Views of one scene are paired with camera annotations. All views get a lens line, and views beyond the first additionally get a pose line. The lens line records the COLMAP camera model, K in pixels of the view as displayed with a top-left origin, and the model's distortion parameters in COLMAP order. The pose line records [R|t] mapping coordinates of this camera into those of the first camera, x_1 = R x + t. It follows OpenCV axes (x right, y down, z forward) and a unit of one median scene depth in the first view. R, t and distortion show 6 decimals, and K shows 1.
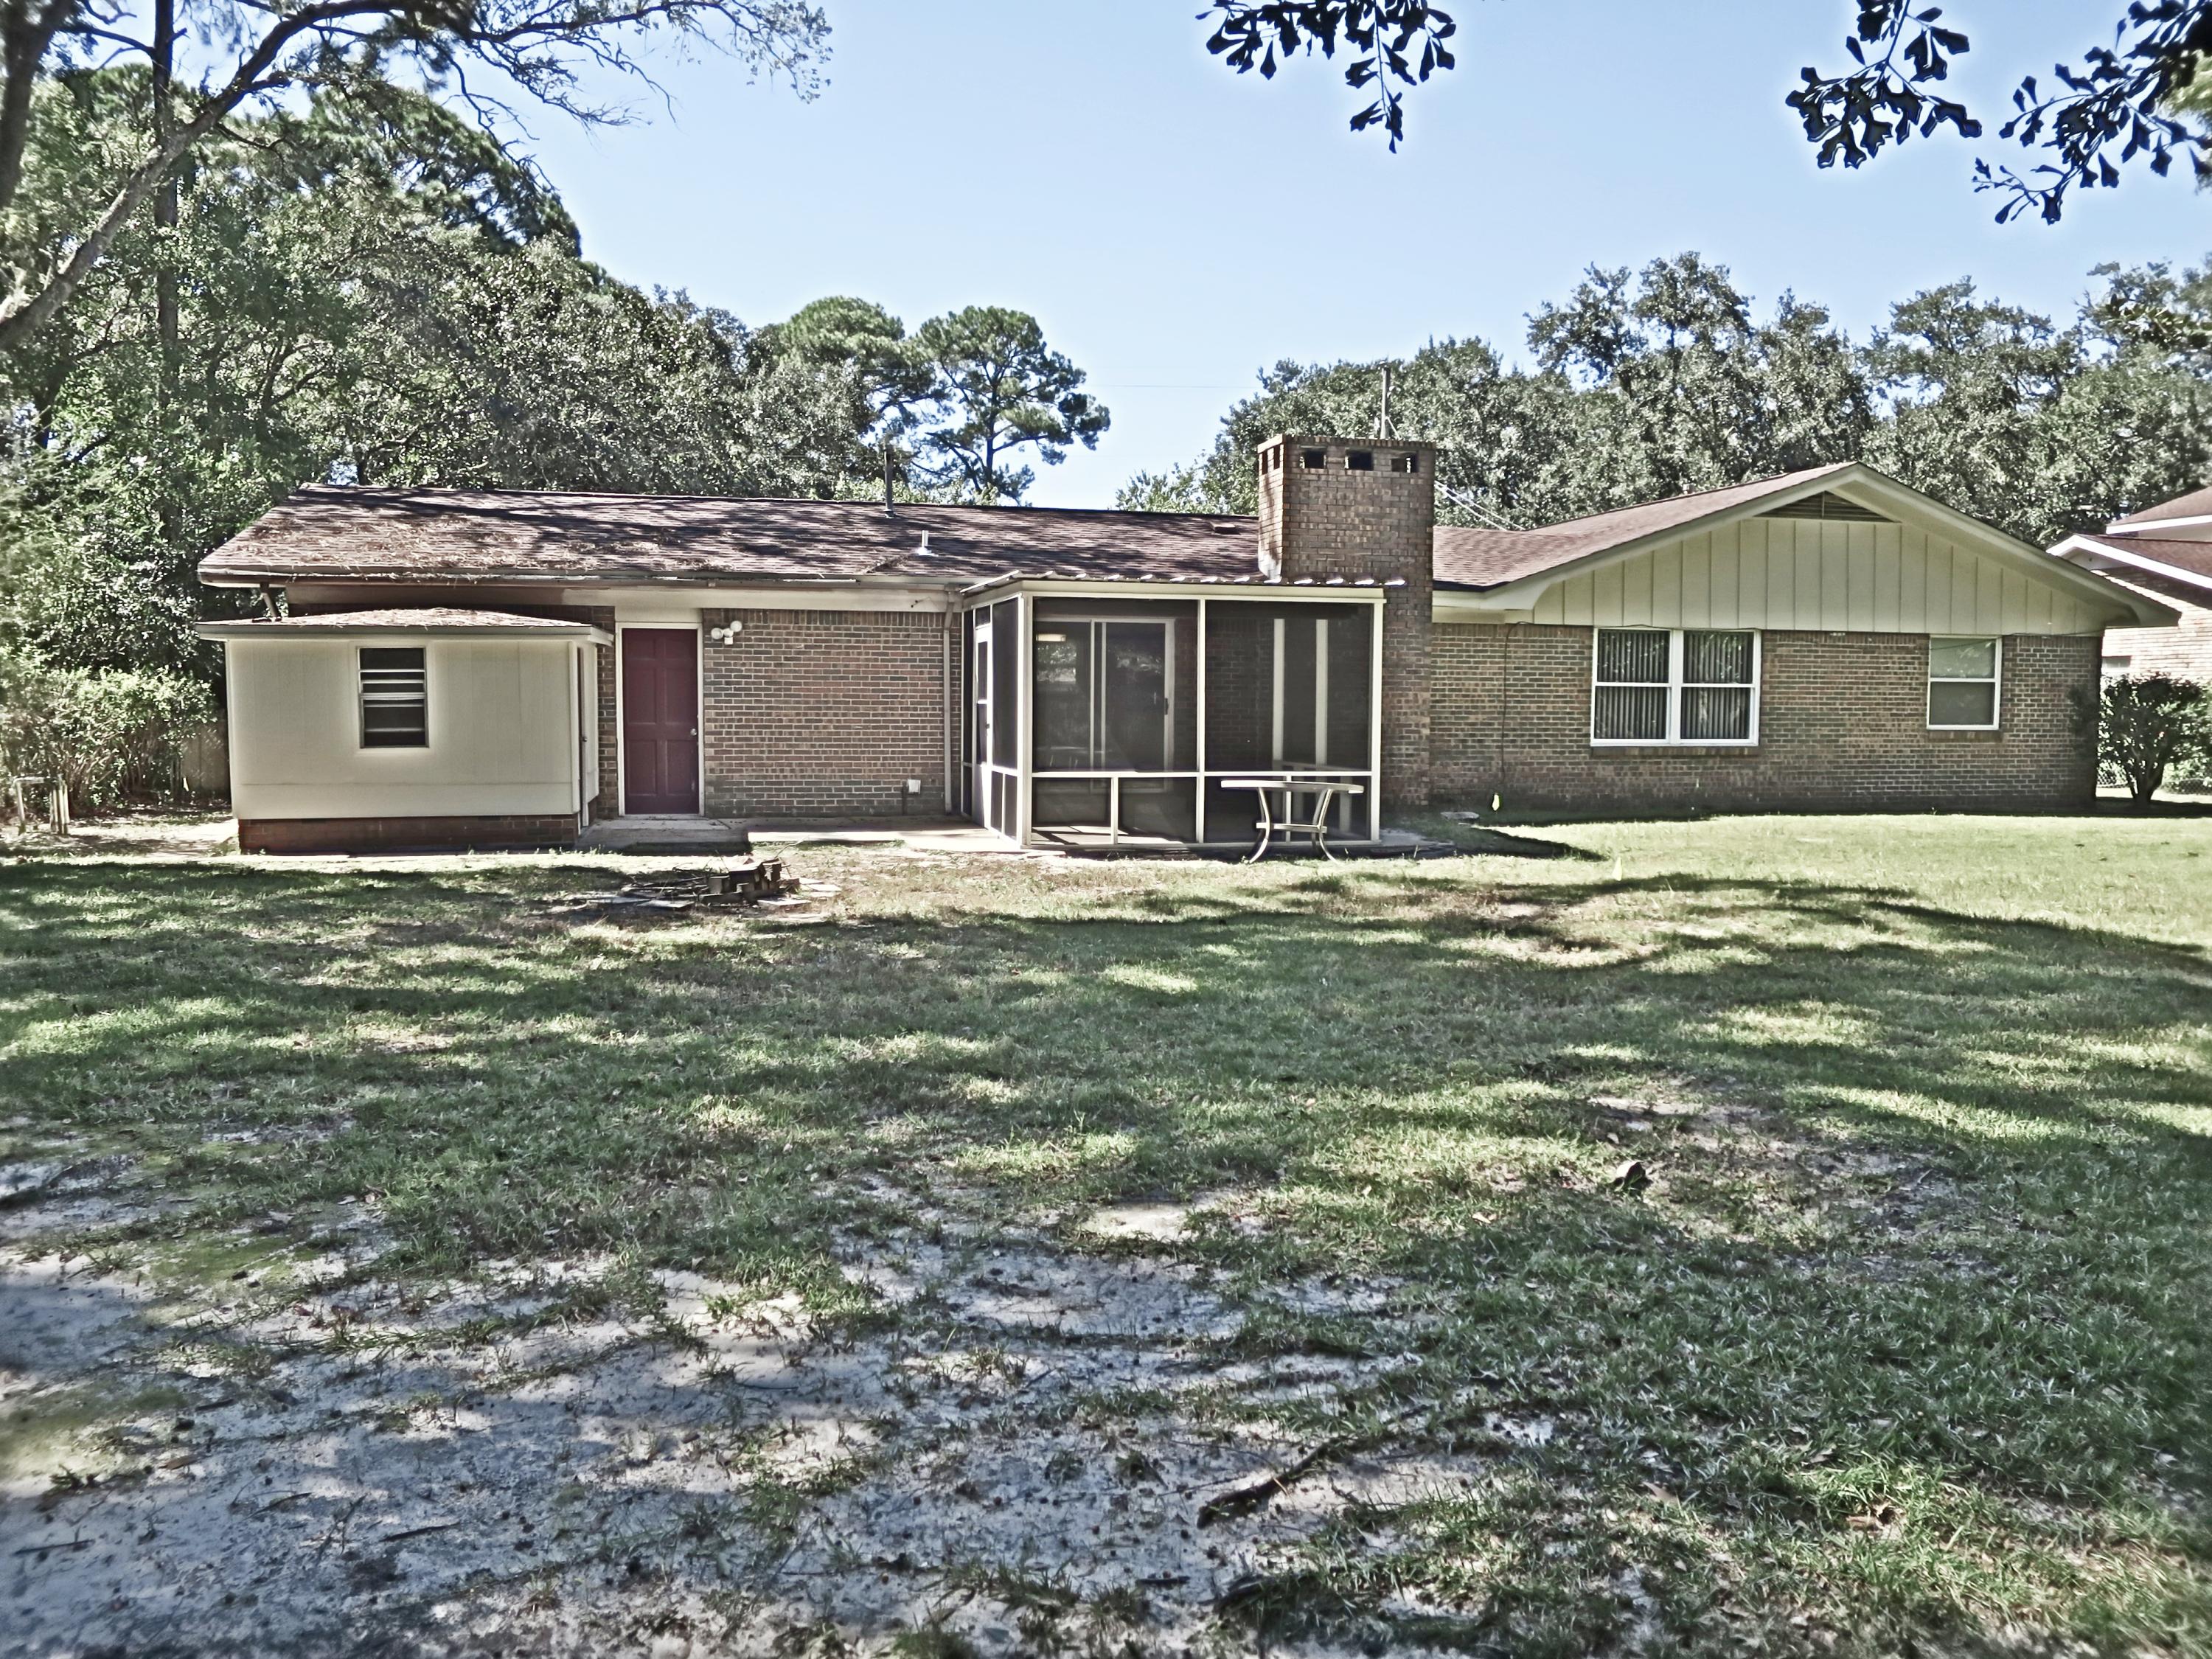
lens RADIAL K [[1610.9, 0, 1106.0], [0, 1610.9, 829.5], [0, 0, 1]] dist [-0.053993, 0.000877]
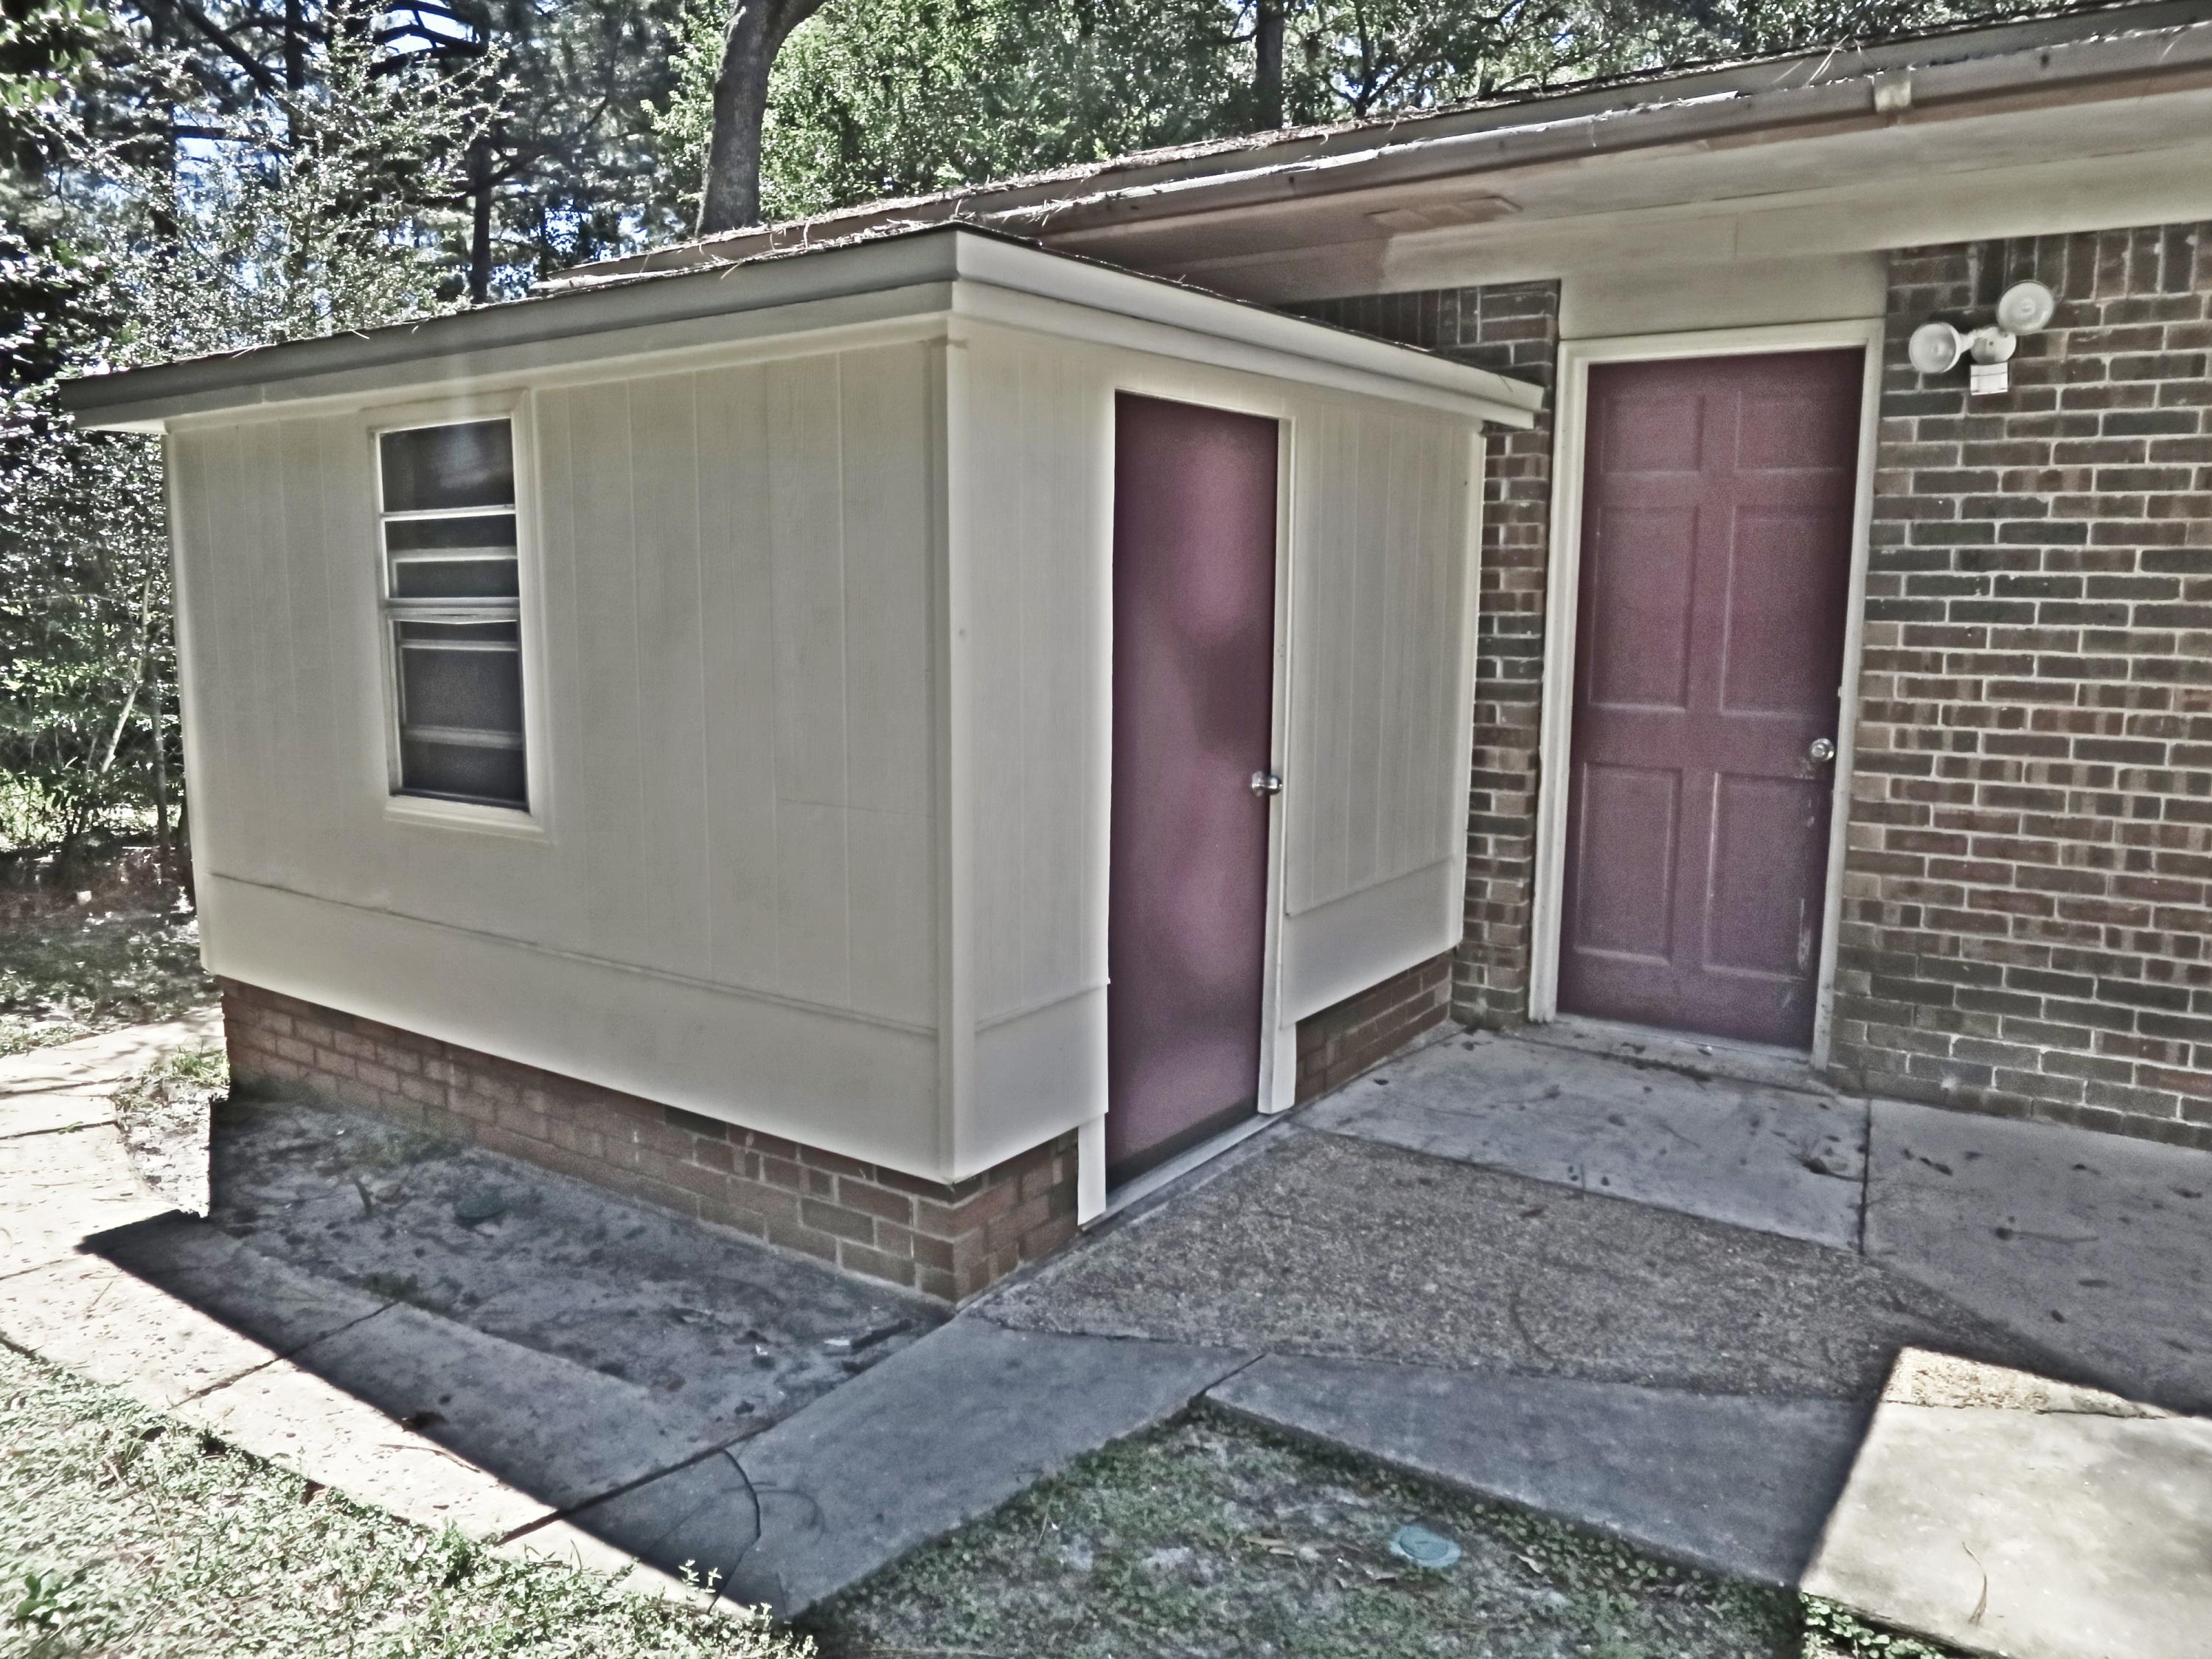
lens RADIAL K [[1610.9, 0, 1106.0], [0, 1610.9, 829.5], [0, 0, 1]] dist [-0.053993, 0.000877]
pose [[0.673516, 0.113859, -0.730350, -0.148825], [-0.063325, 0.993321, 0.096458, -0.067386], [0.736455, -0.018717, 0.676228, 0.756982]]
